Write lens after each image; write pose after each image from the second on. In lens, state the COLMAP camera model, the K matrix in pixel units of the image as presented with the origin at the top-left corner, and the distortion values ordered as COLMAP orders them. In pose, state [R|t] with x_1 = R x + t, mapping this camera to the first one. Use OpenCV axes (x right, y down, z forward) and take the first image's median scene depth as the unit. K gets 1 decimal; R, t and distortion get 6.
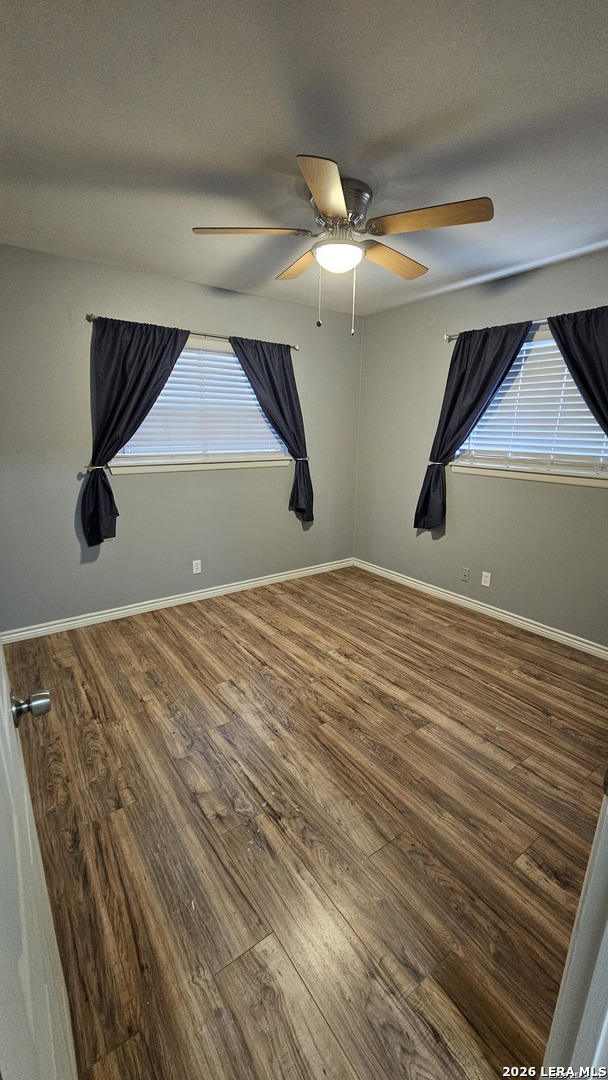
lens RADIAL K [[443.0, 0, 297.6], [0, 443.0, 542.1], [0, 0, 1]] dist [-0.002027, 0.001889]
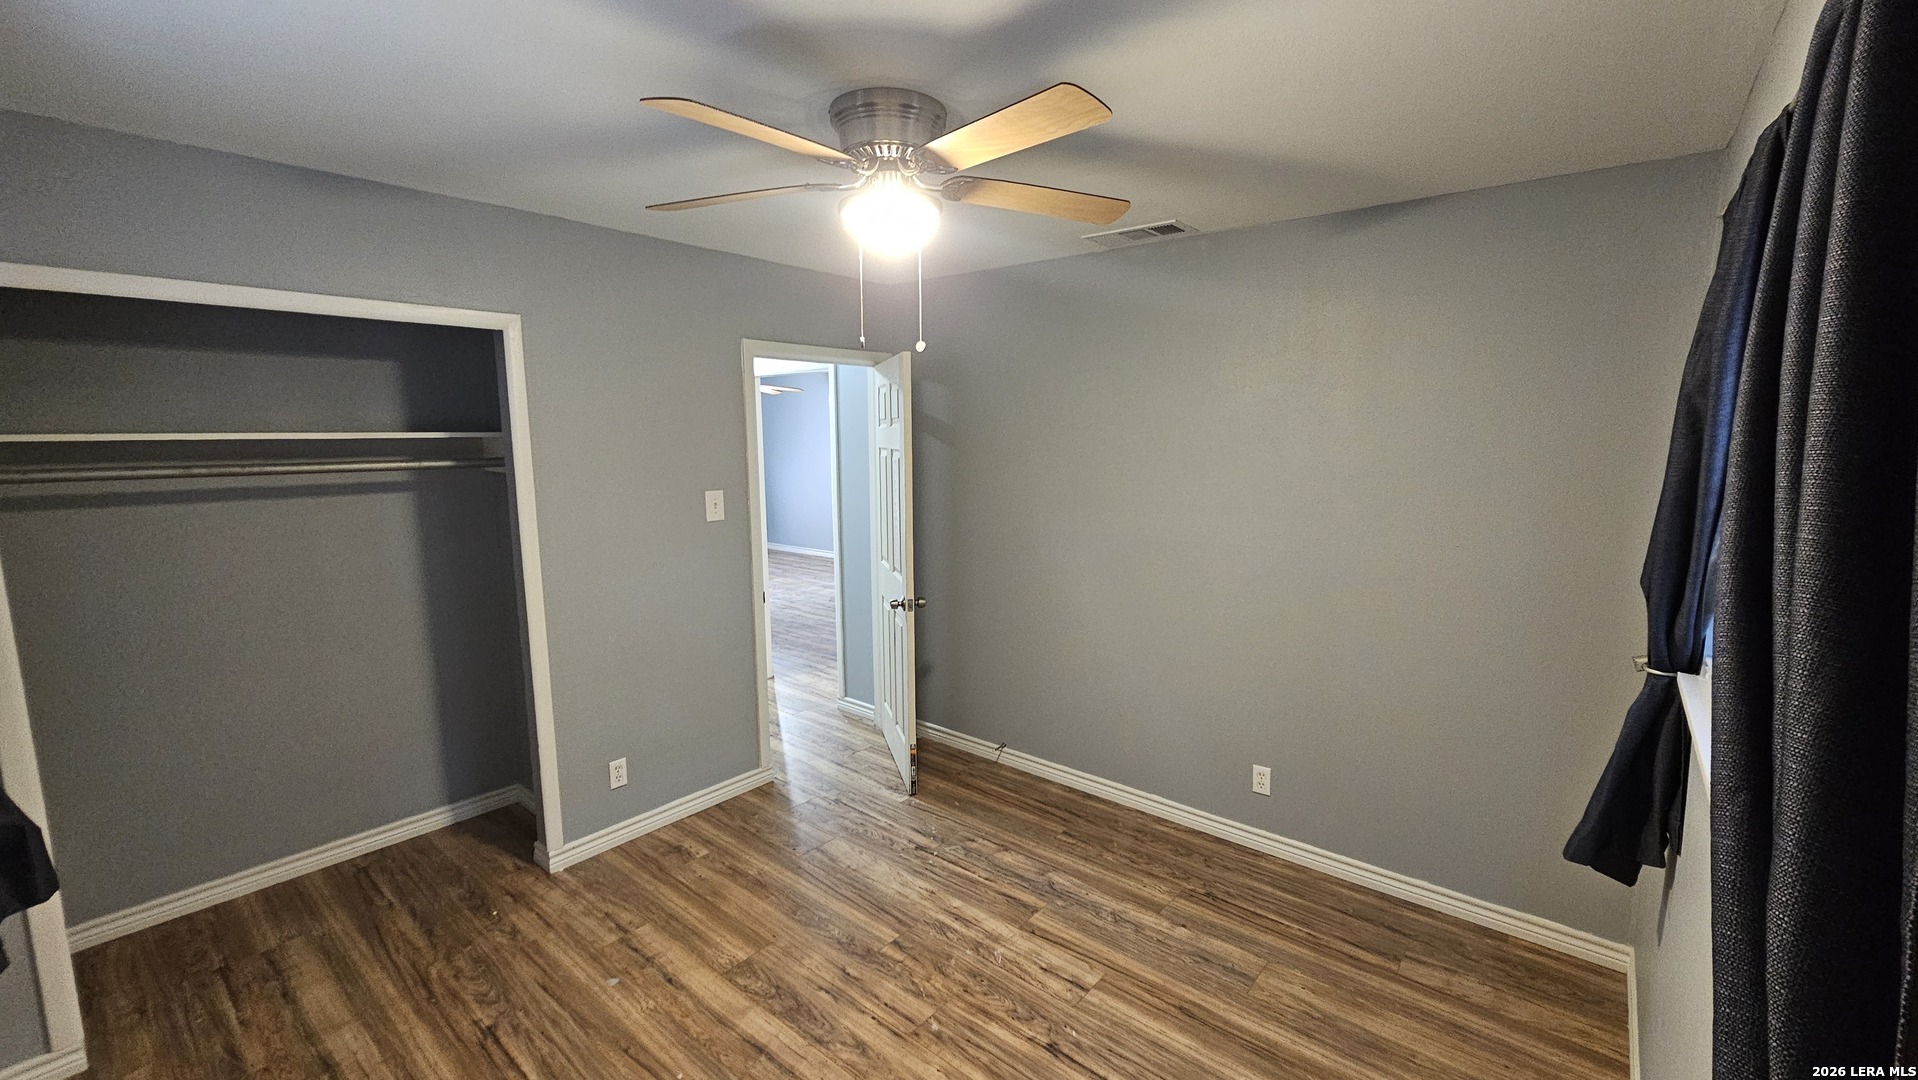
lens RADIAL K [[786.7, 0, 958.4], [0, 786.7, 536.4], [0, 0, 1]] dist [-0.002027, 0.001889]
pose [[-0.965950, 0.027909, -0.257221, 0.246693], [-0.071329, 0.926913, 0.368434, -0.583012], [0.248704, 0.374236, -0.893361, 1.826440]]
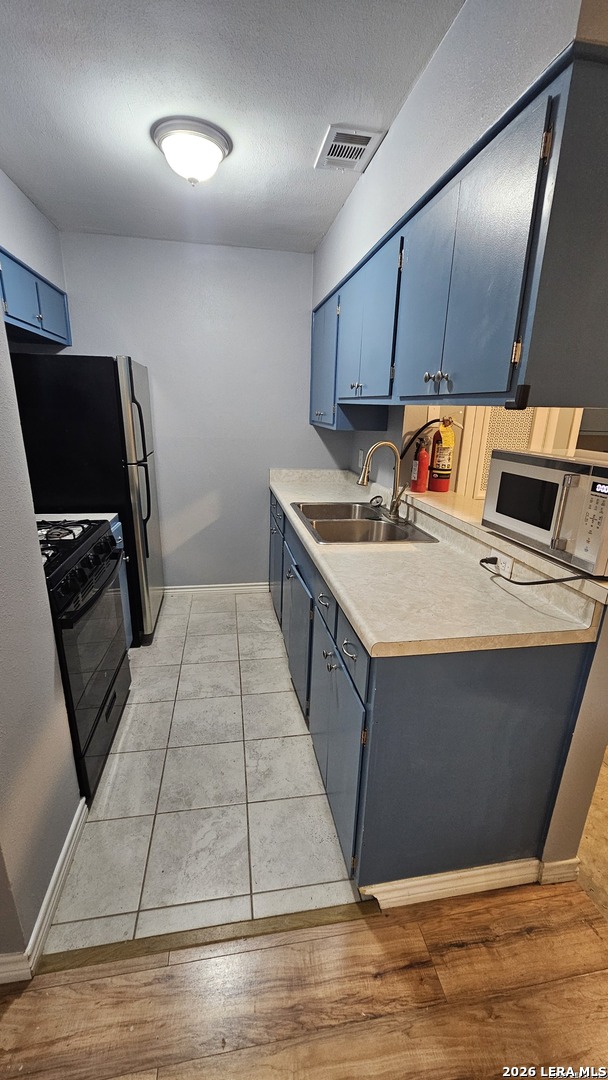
lens RADIAL K [[443.0, 0, 304.0], [0, 443.0, 541.6], [0, 0, 1]] dist [-0.002027, 0.001889]
pose [[-0.421339, 0.242502, -0.873880, 0.236764], [-0.253179, 0.893824, 0.370107, -0.258287], [0.870846, 0.377189, -0.315207, 0.996270]]
